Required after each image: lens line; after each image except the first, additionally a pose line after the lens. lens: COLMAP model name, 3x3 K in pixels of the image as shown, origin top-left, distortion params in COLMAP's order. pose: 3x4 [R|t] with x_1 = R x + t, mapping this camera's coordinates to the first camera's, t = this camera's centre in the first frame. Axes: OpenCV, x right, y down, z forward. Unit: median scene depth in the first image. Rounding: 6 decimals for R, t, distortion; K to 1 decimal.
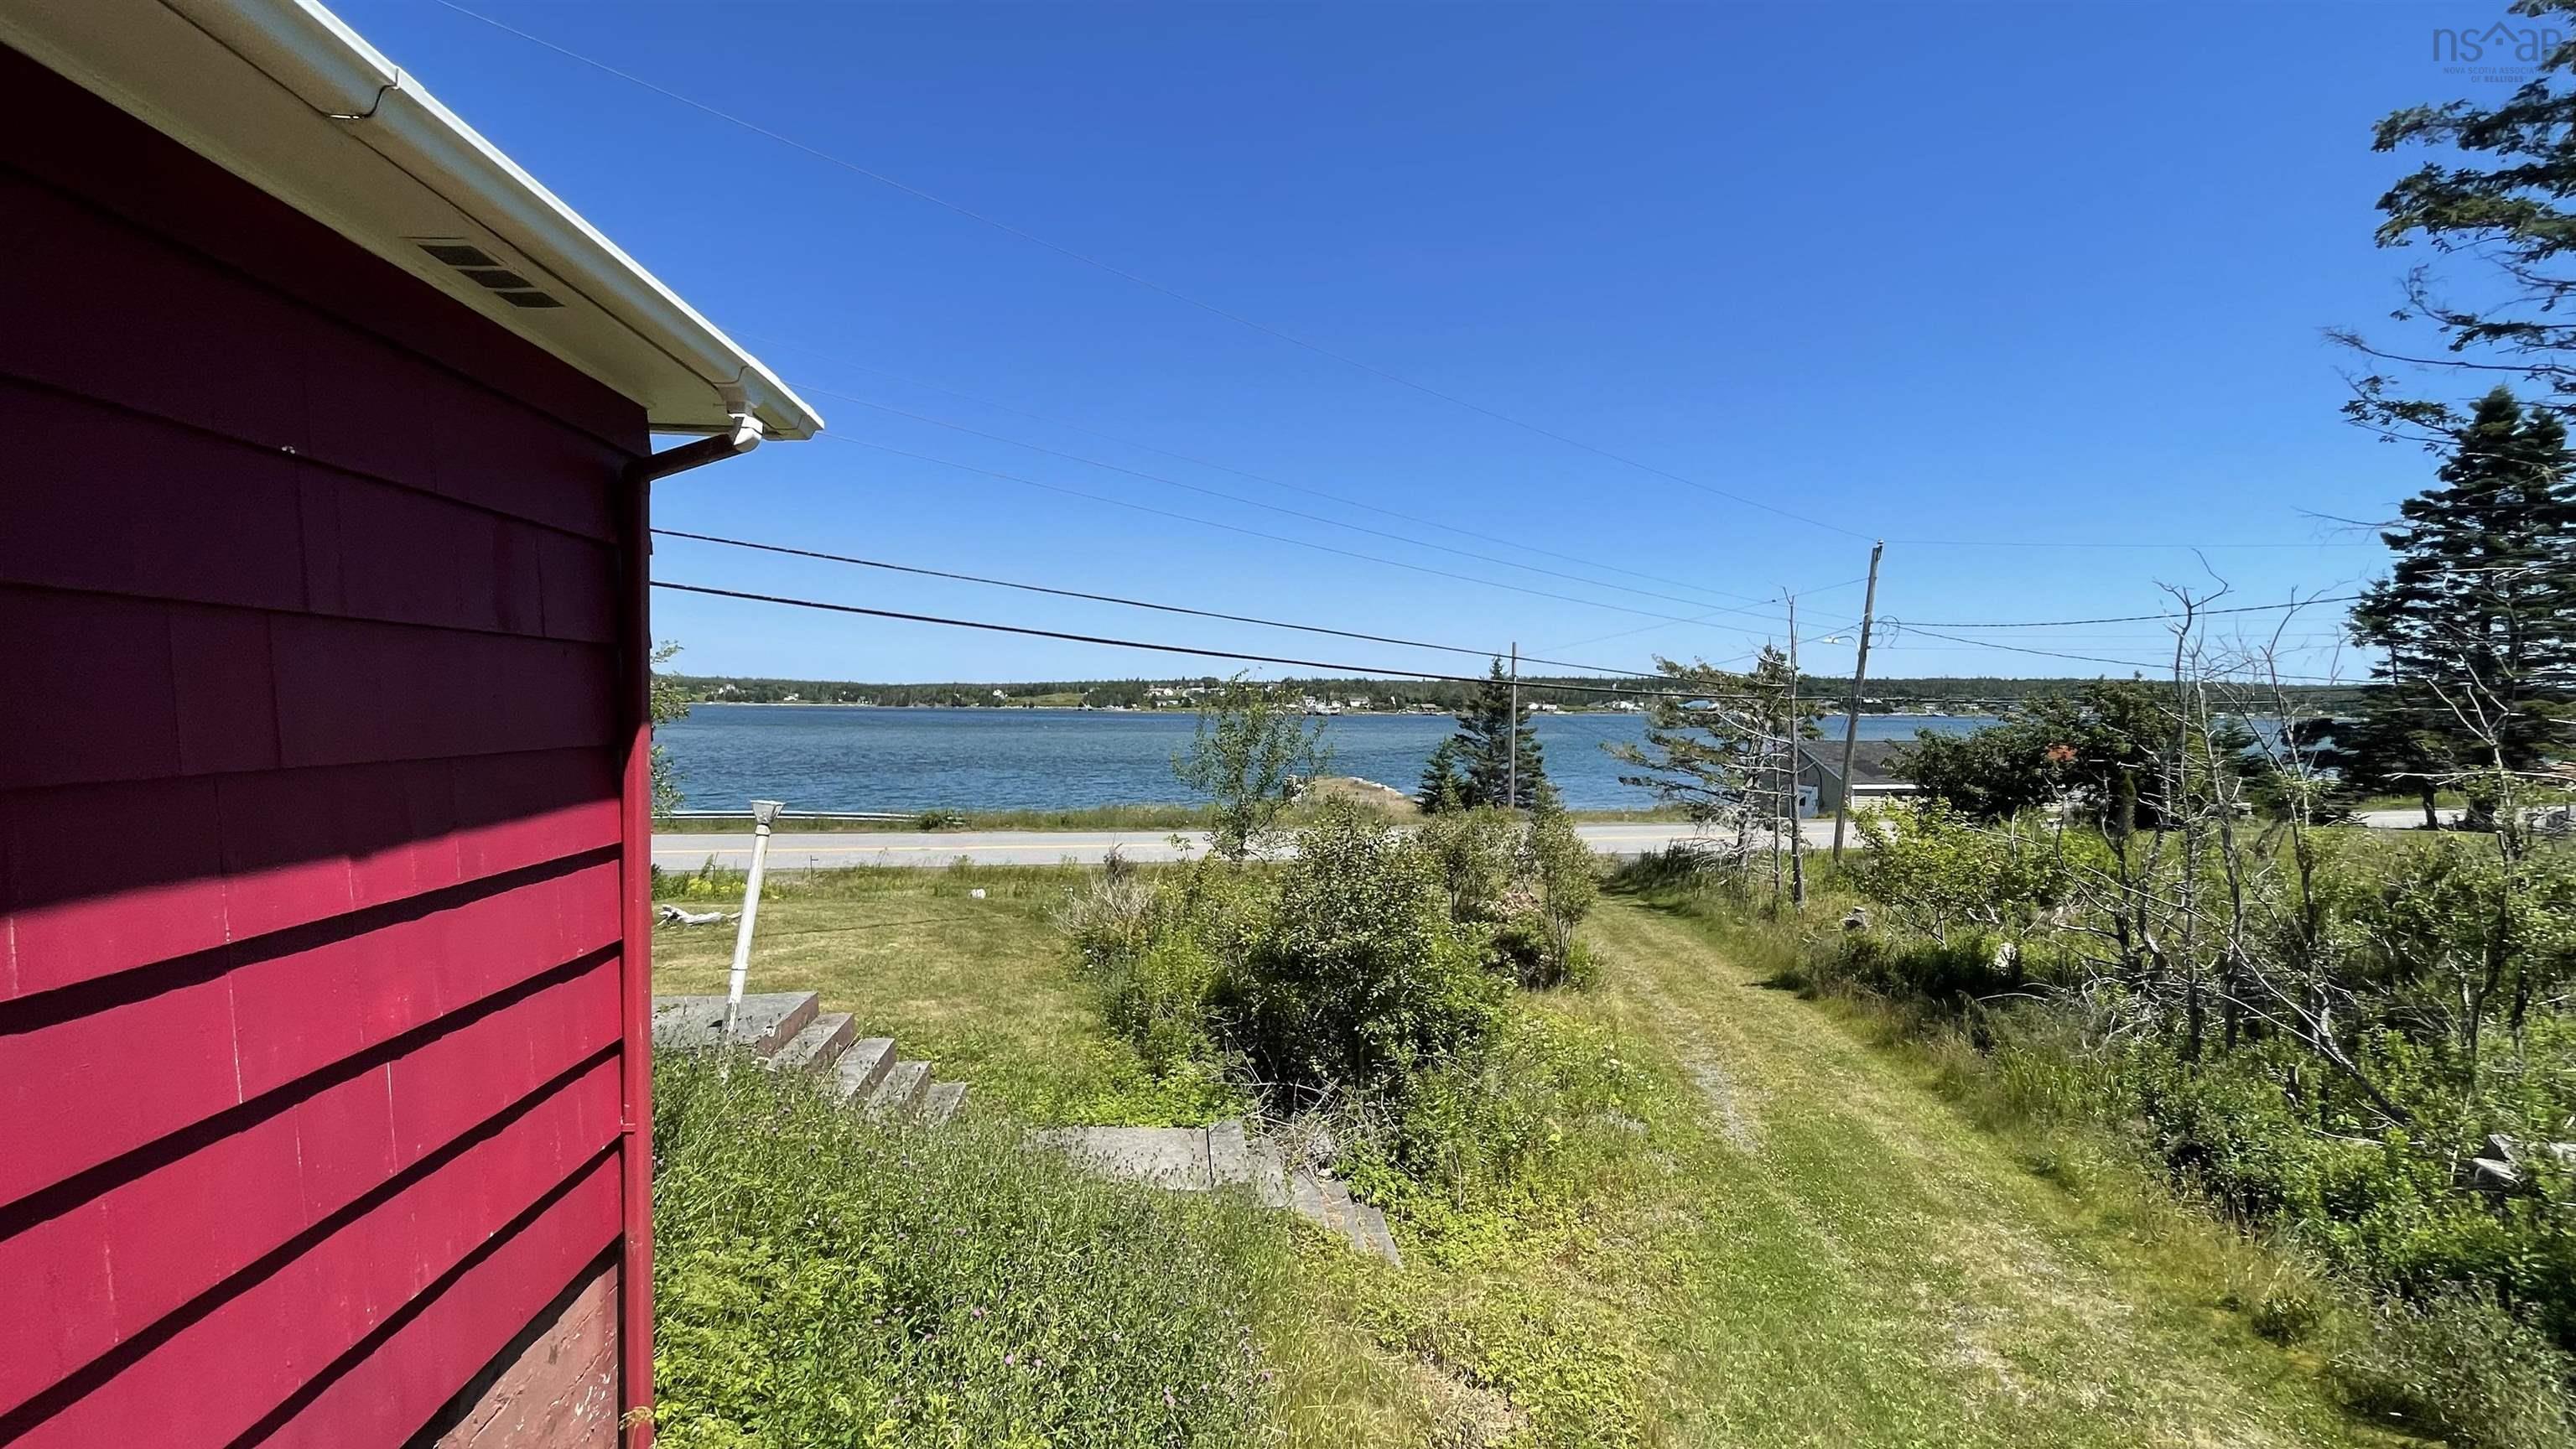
lens RADIAL K [[1044.2, 0, 1277.7], [0, 1044.2, 713.3], [0, 0, 1]] dist [-0.003116, 0.000142]
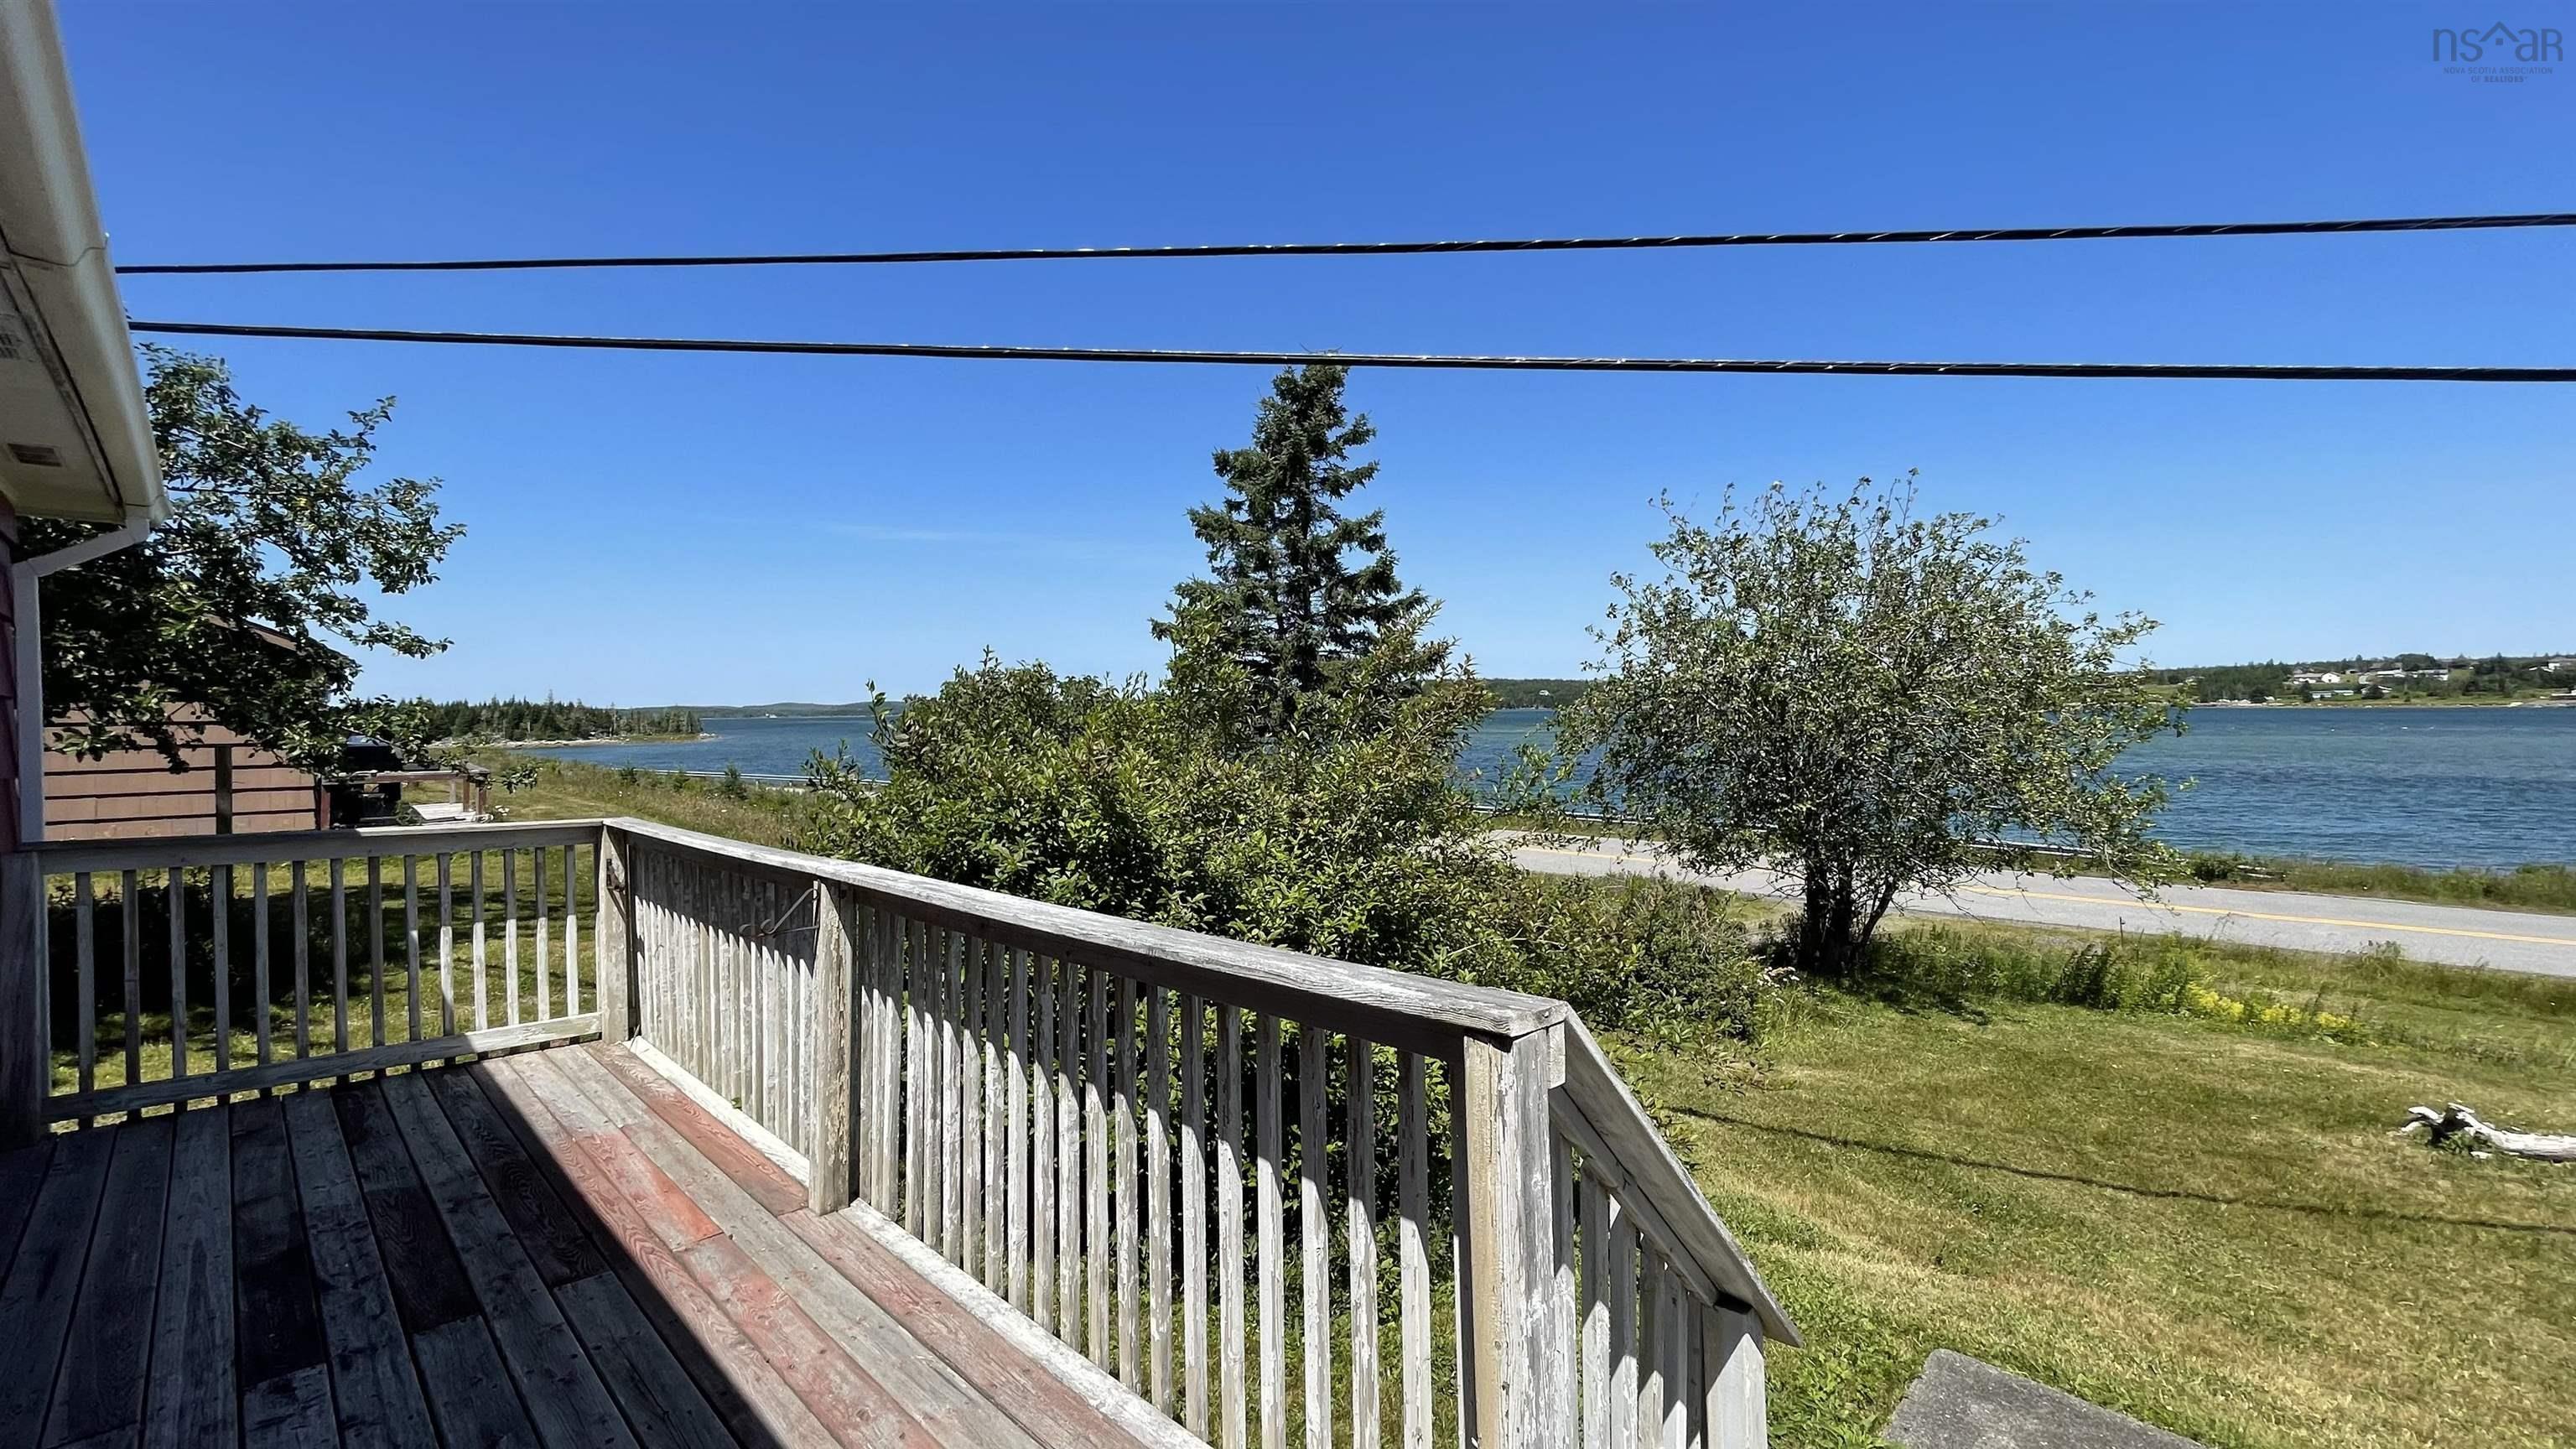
lens RADIAL K [[1044.2, 0, 1288.7], [0, 1044.2, 714.6], [0, 0, 1]] dist [-0.003116, 0.000142]
pose [[0.631595, -0.011997, -0.775205, -0.128092], [0.011879, 0.999913, -0.005797, -0.002202], [0.775207, -0.005547, 0.631683, 0.056367]]
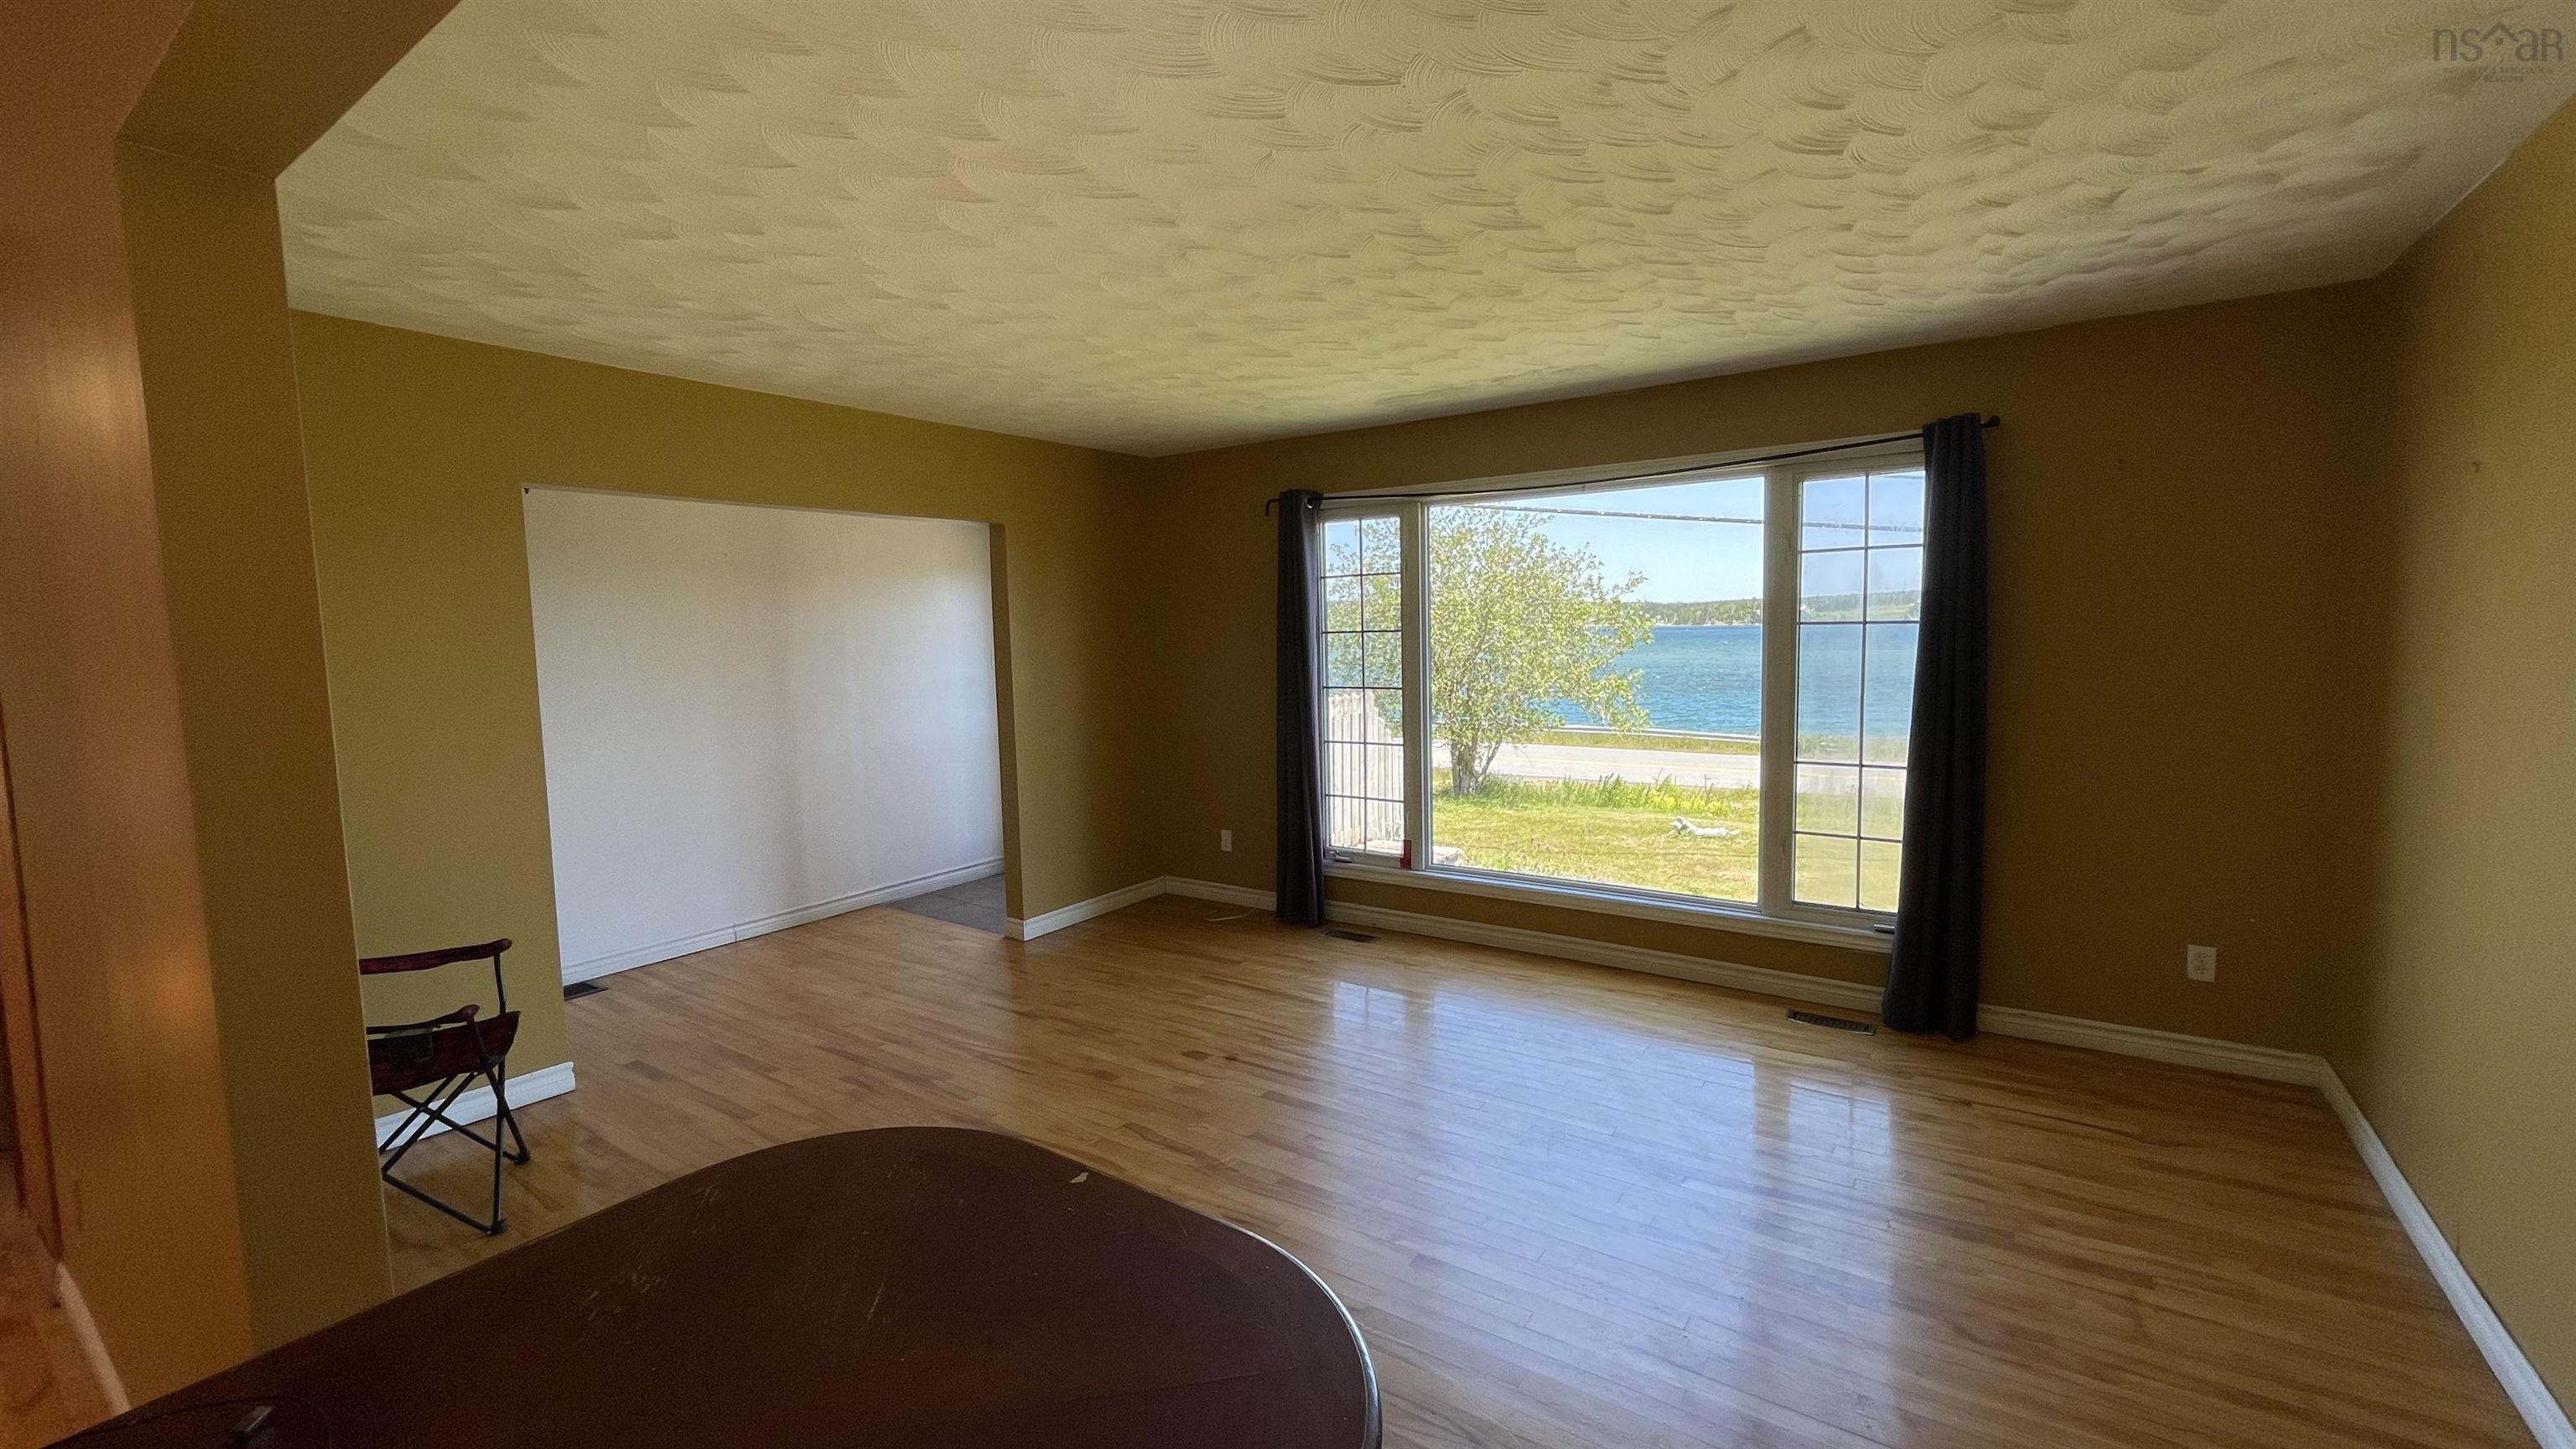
lens RADIAL K [[1044.2, 0, 1294.8], [0, 1044.2, 725.0], [0, 0, 1]] dist [-0.003116, 0.000142]
pose [[0.756100, 0.038284, -0.653335, -0.042533], [0.019629, 0.996512, 0.081111, -0.001769], [0.654161, -0.074152, 0.752712, -0.017253]]
